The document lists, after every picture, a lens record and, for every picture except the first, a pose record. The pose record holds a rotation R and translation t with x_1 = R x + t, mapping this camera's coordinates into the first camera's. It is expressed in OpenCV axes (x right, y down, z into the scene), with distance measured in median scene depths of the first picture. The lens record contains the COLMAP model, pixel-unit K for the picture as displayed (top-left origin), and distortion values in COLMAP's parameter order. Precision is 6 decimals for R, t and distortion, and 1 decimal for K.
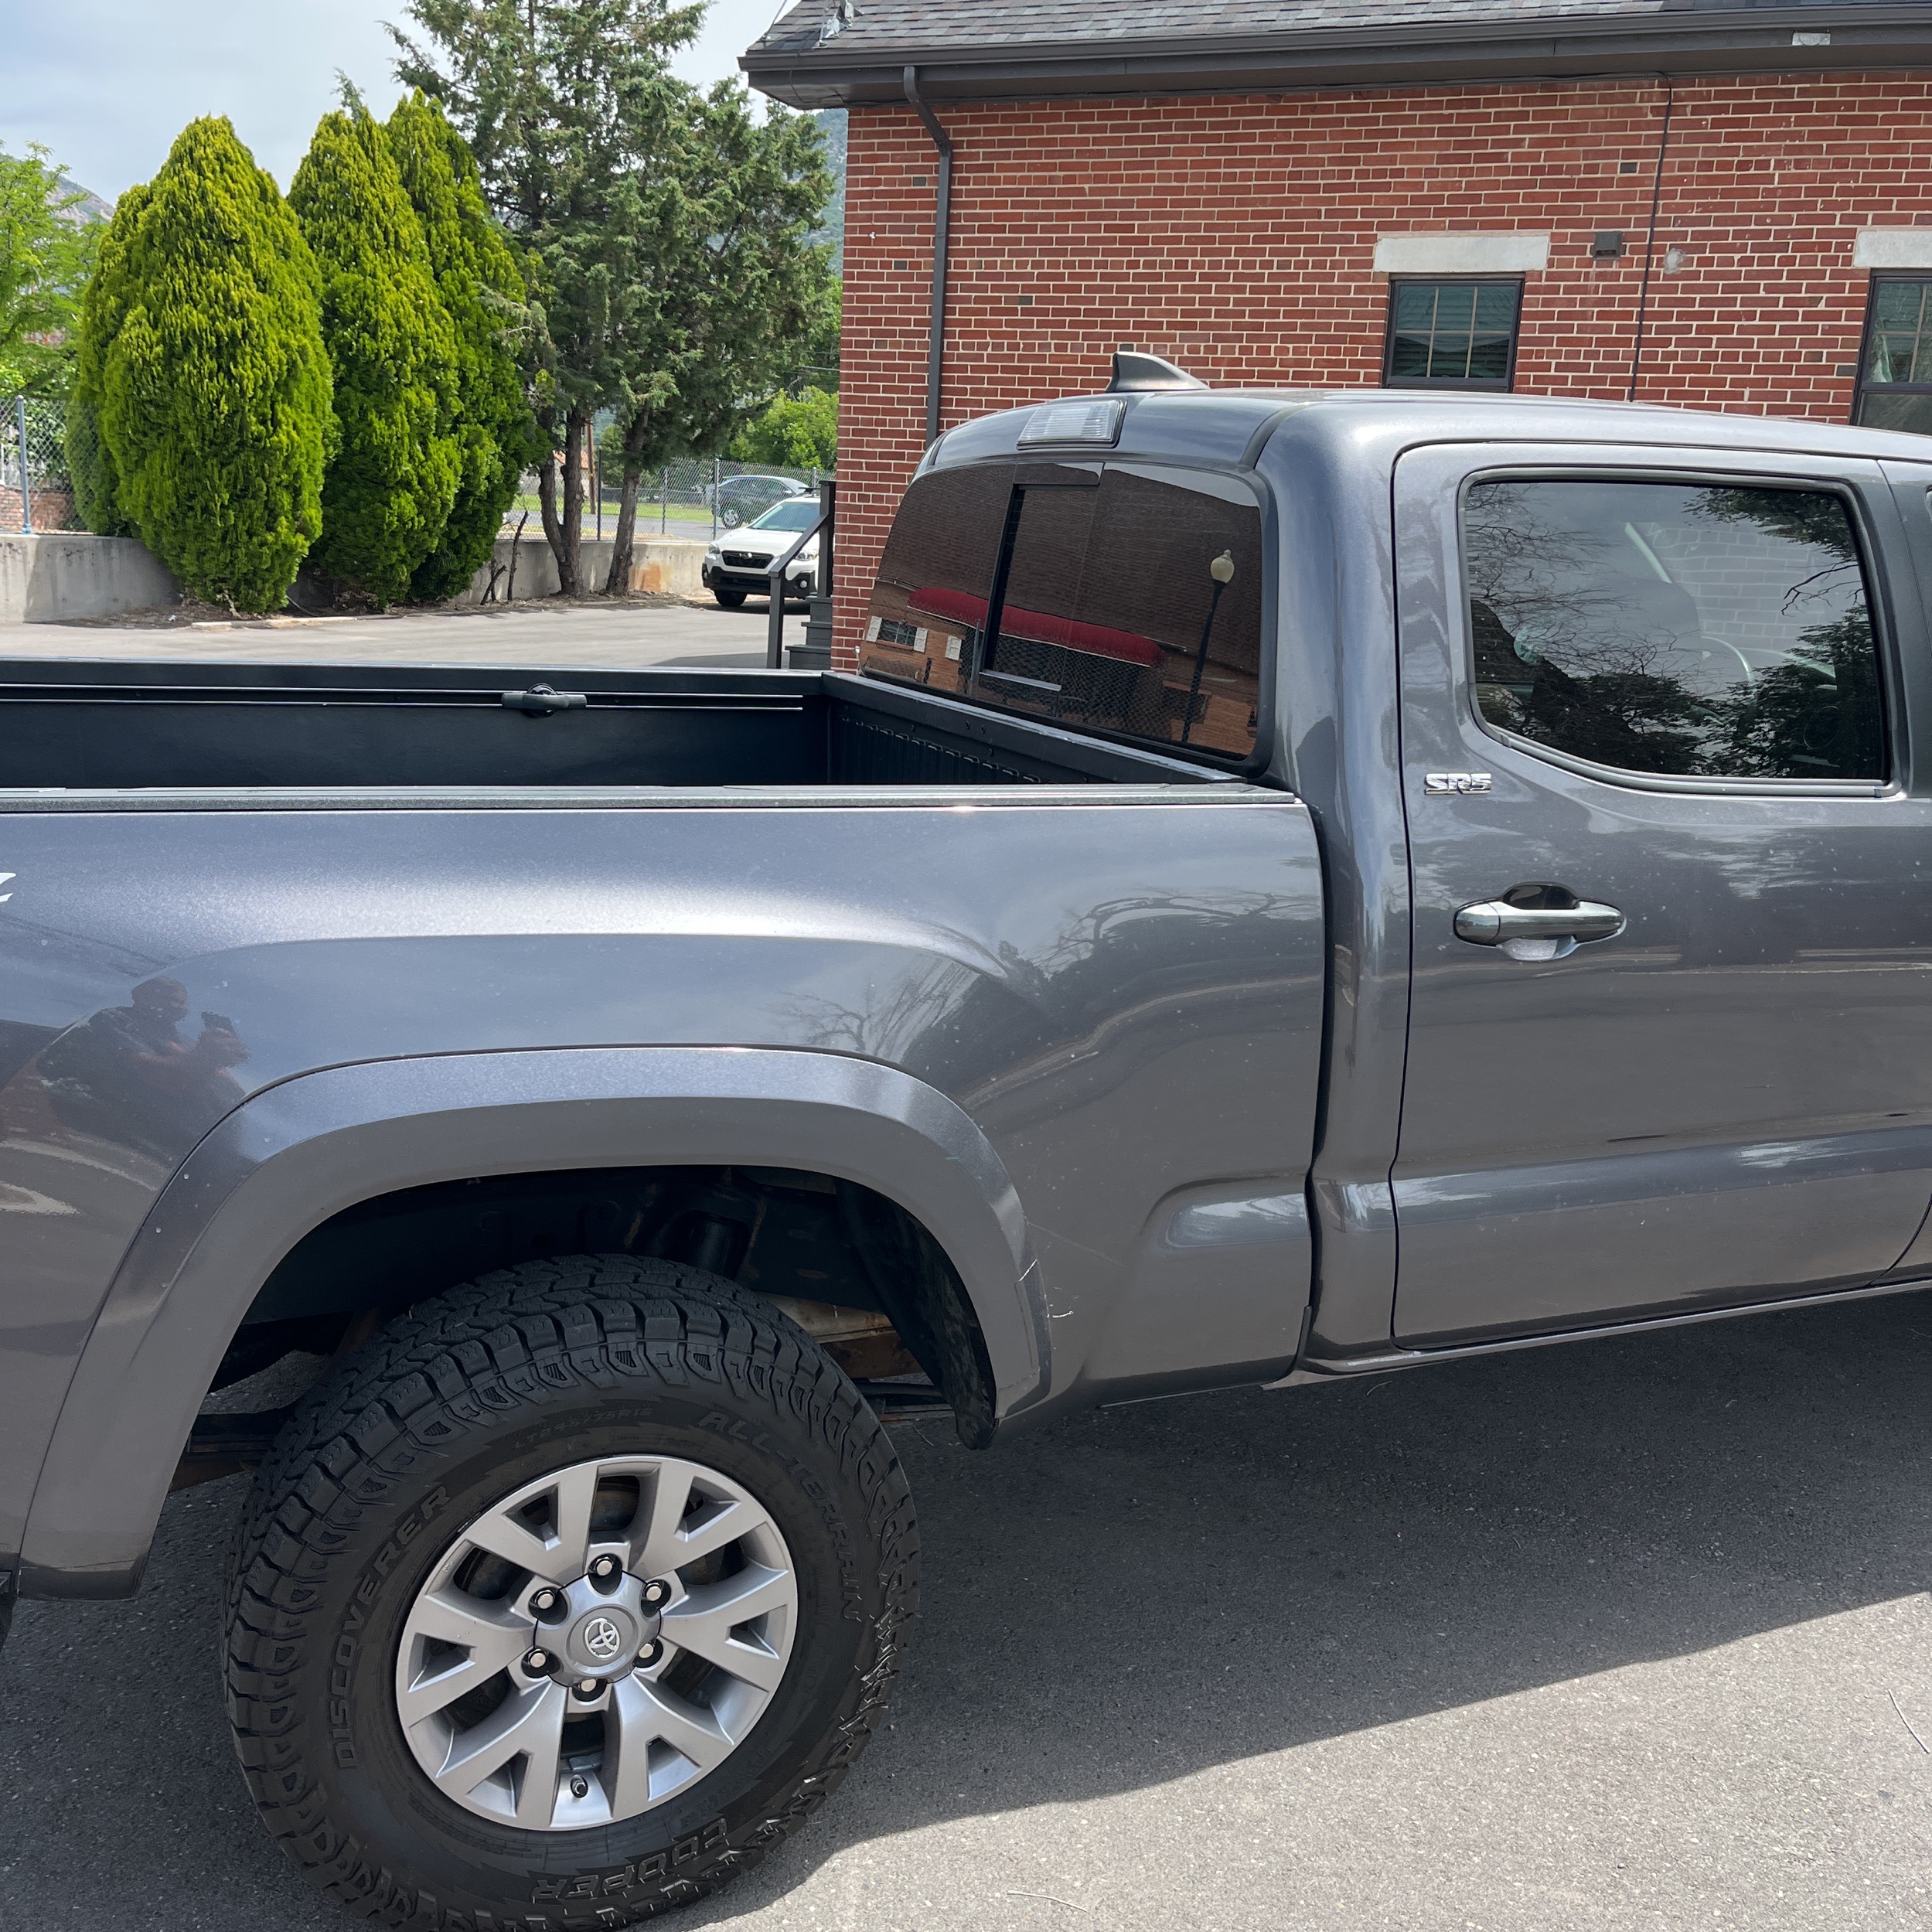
lens RADIAL K [[1947.8, 0, 964.7], [0, 1947.8, 944.4], [0, 0, 1]] dist [0.046475, -0.036016]
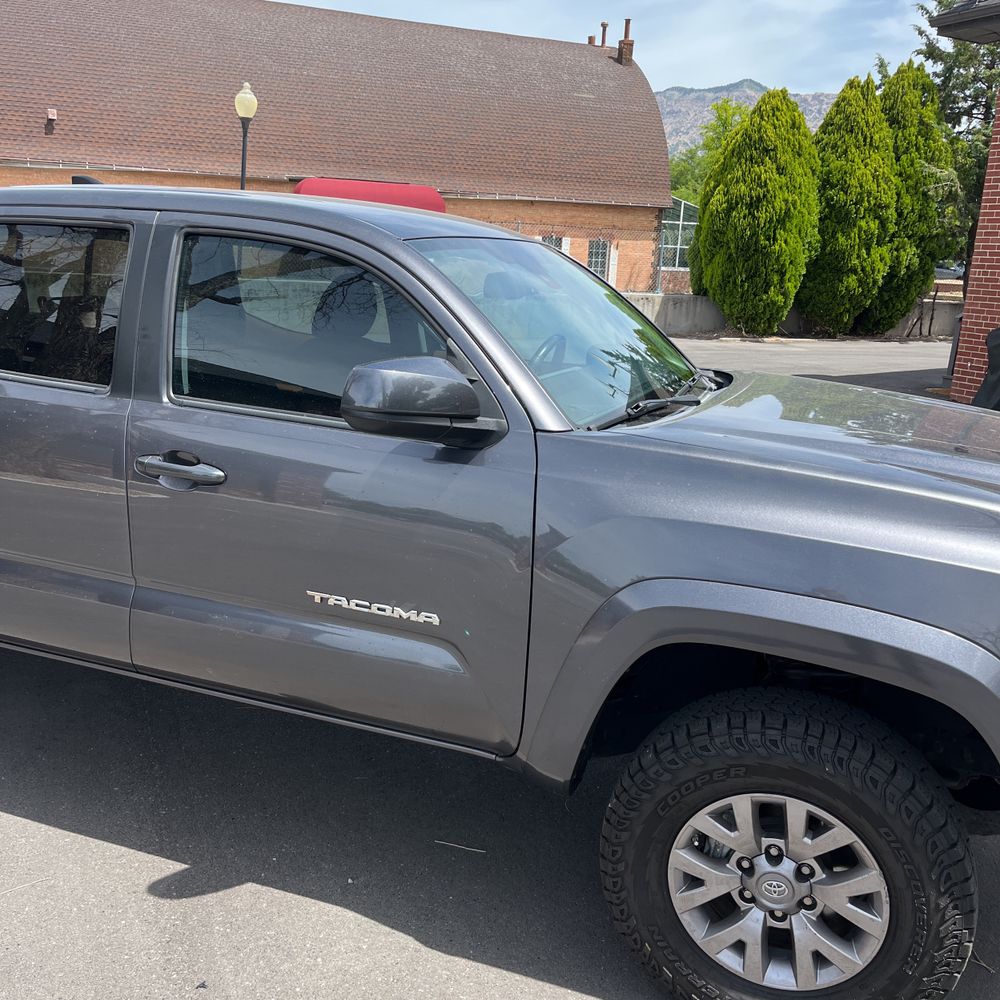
lens RADIAL K [[1017.9, 0, 500.8], [0, 1017.9, 507.1], [0, 0, 1]] dist [0.016981, -0.001427]
pose [[0.705888, 0.160276, -0.689952, 0.214628], [-0.167008, 0.984261, 0.057778, -0.012462], [0.688354, 0.074443, 0.721545, 0.084532]]
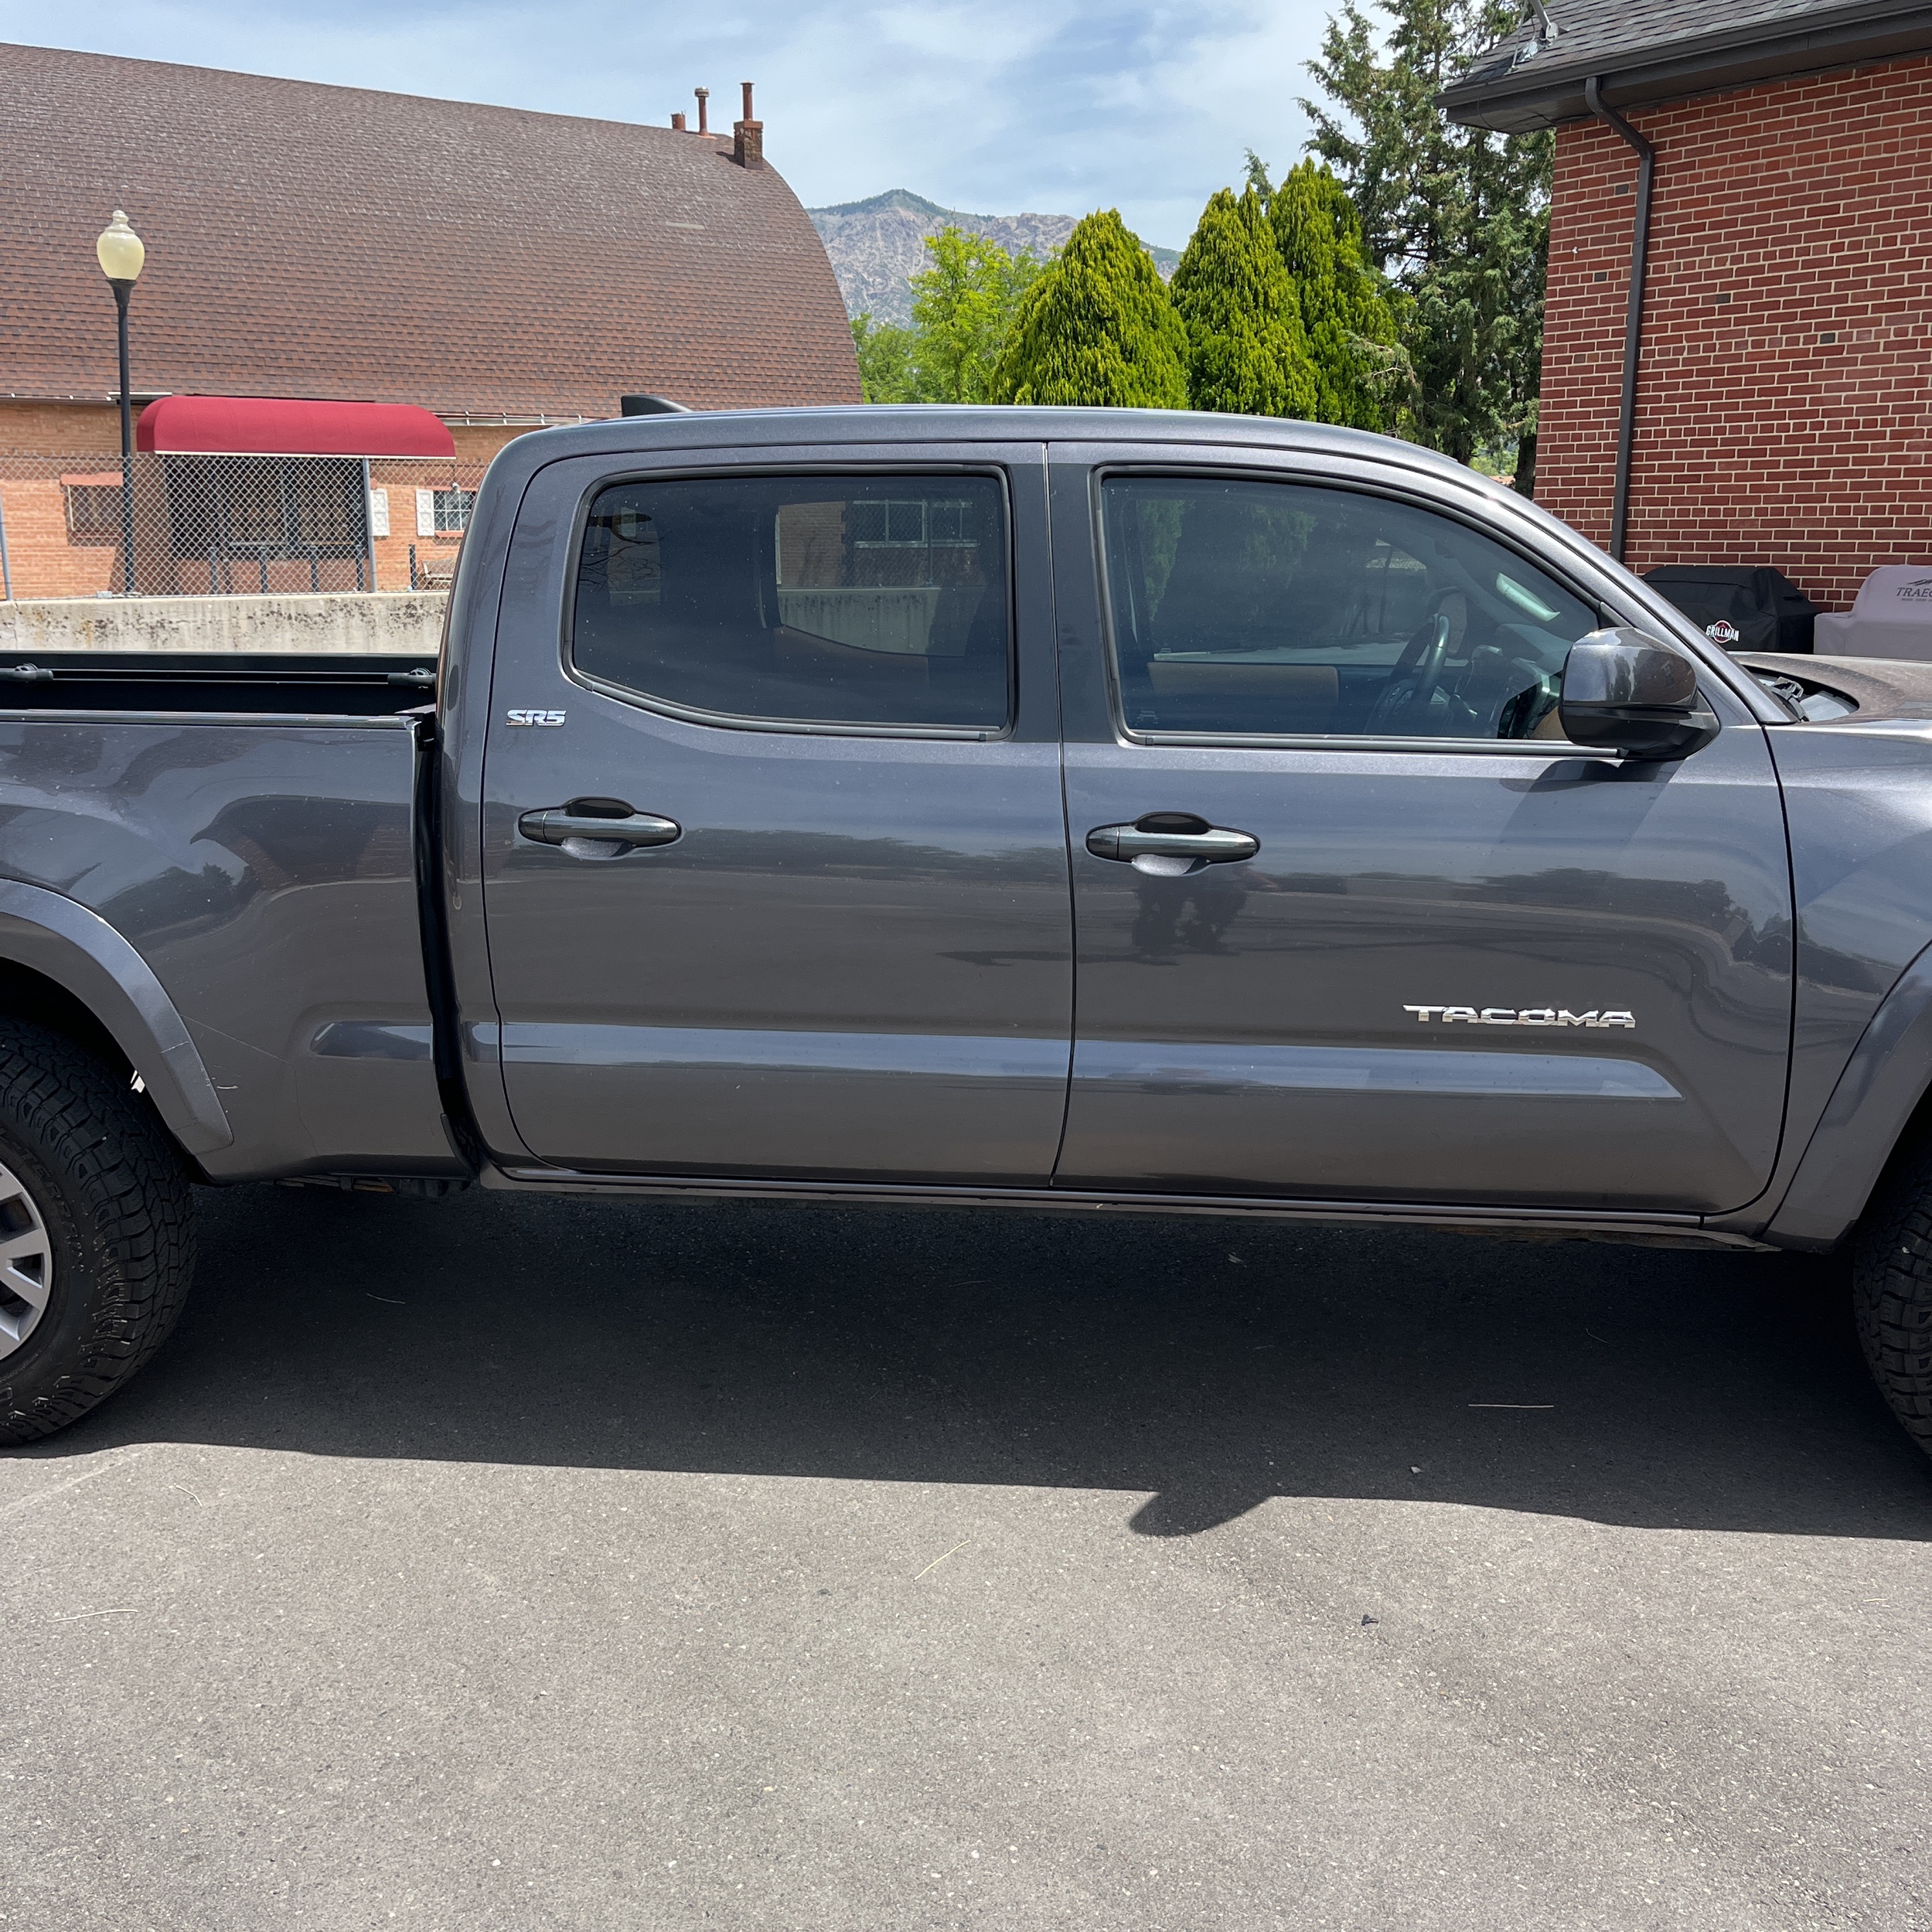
lens RADIAL K [[1970.5, 0, 975.6], [0, 1970.5, 961.6], [0, 0, 1]] dist [-0.019033, 0.082303]
pose [[0.860366, 0.062359, -0.505848, 0.159253], [-0.068559, 0.997627, 0.006375, 0.008108], [0.505045, 0.029196, 0.862599, -0.000871]]
